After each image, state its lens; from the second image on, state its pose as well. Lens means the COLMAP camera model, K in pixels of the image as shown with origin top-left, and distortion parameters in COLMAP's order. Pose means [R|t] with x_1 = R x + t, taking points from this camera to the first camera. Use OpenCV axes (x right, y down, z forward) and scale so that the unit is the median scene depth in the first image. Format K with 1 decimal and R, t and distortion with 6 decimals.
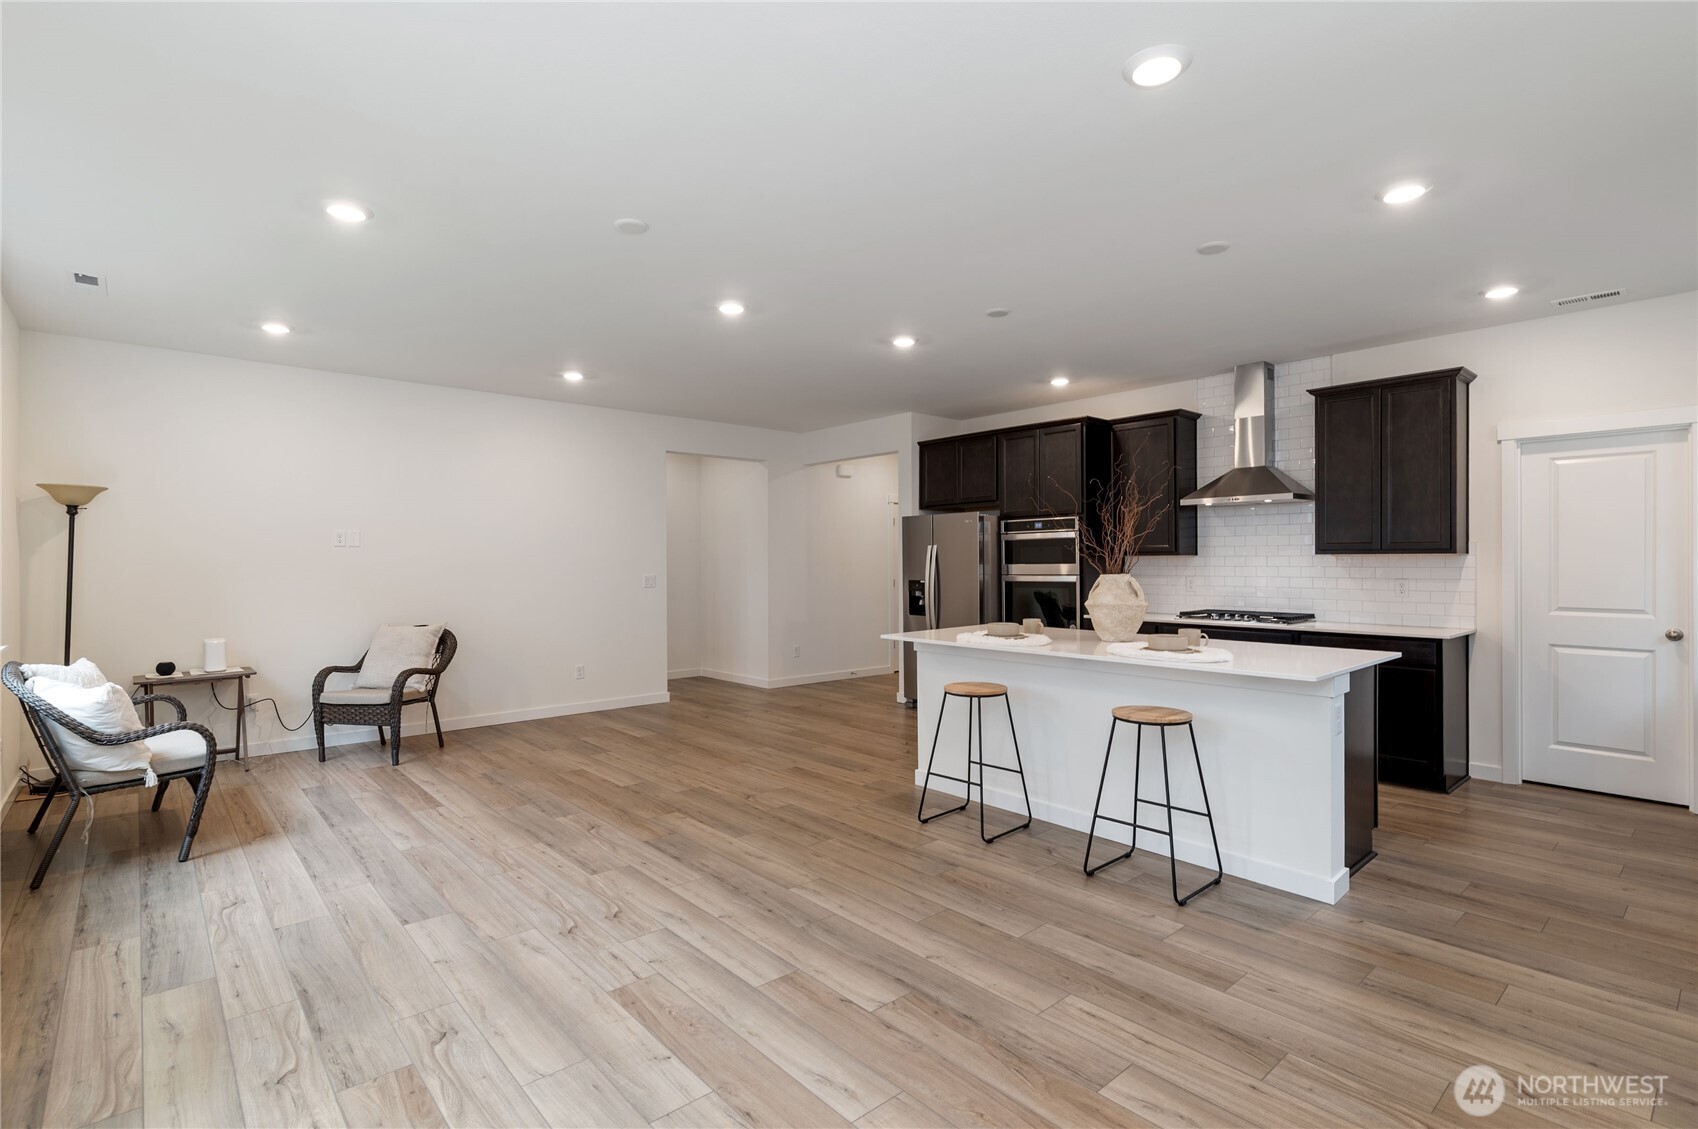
lens RADIAL K [[808.5, 0, 846.5], [0, 808.5, 563.3], [0, 0, 1]] dist [0.002656, 0.000610]
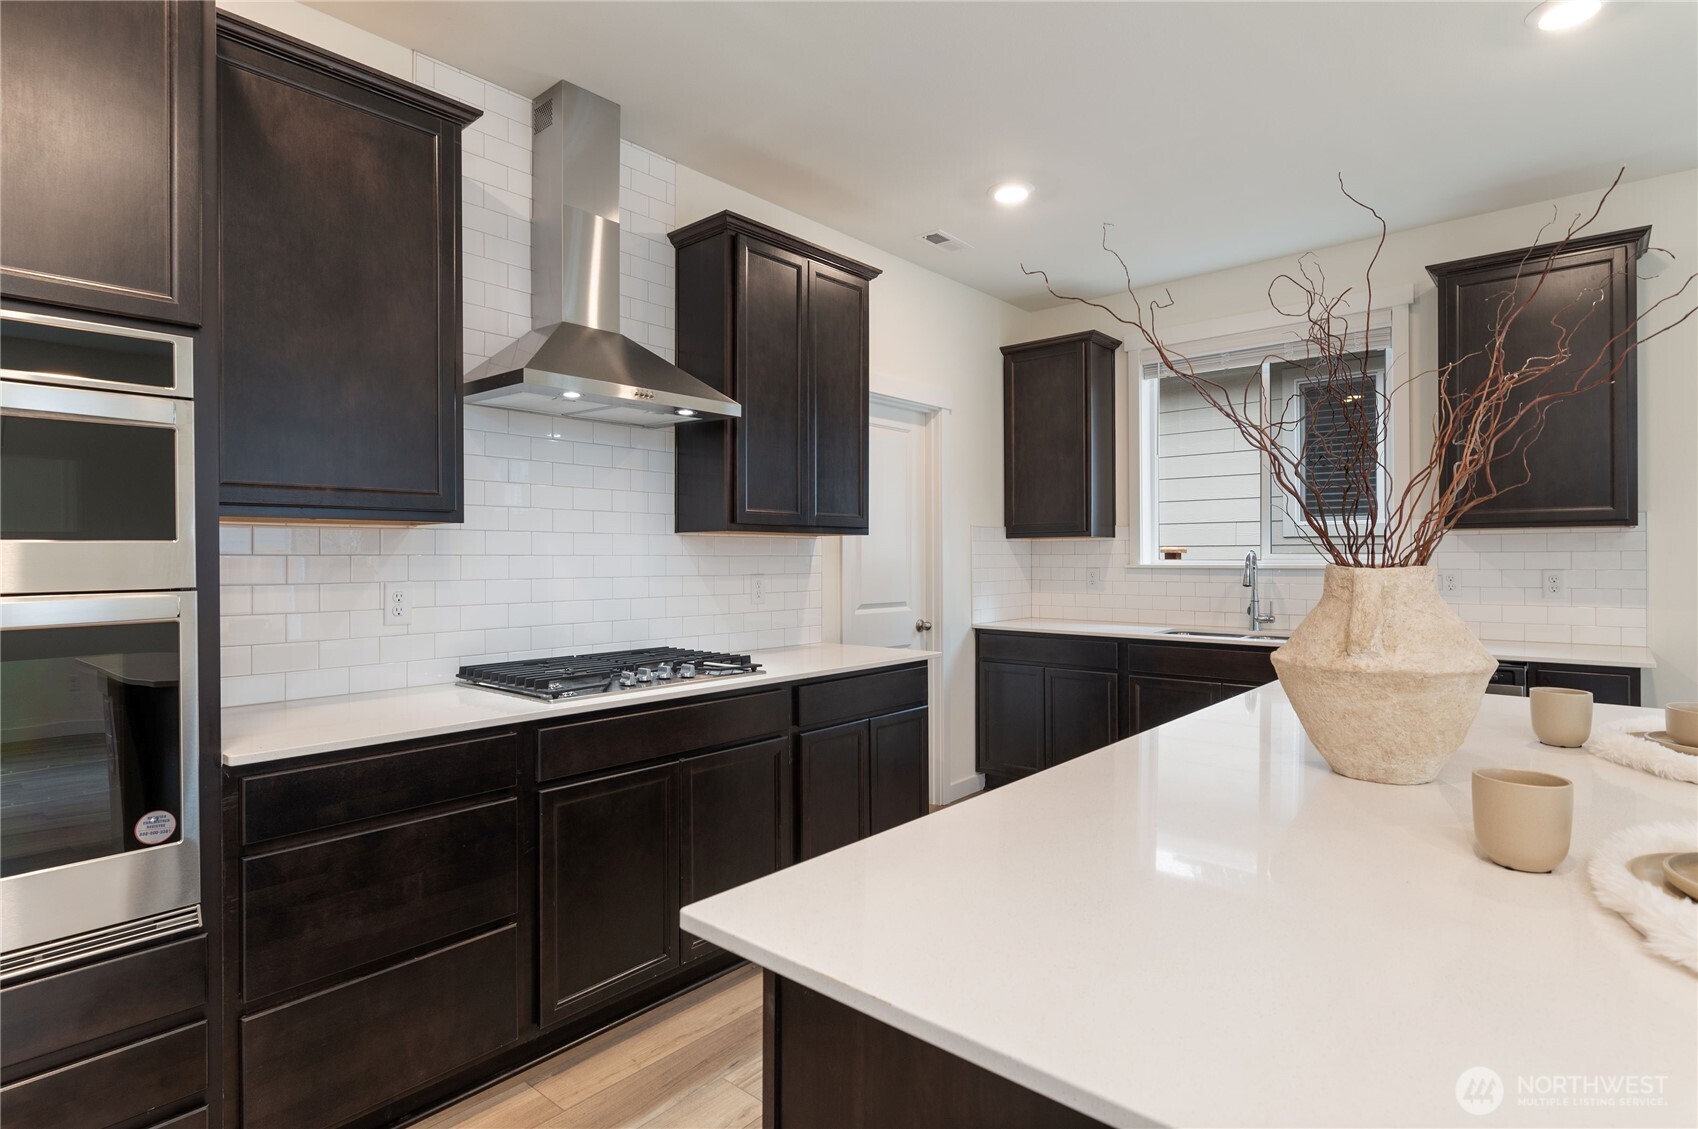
lens RADIAL K [[860.1, 0, 846.7], [0, 860.1, 555.8], [0, 0, 1]] dist [0.000805, 0.000482]
pose [[-0.127420, 0.006170, 0.991830, 0.021642], [0.006076, 0.999967, -0.005440, 0.009143], [-0.991830, 0.005333, -0.127453, 1.073793]]
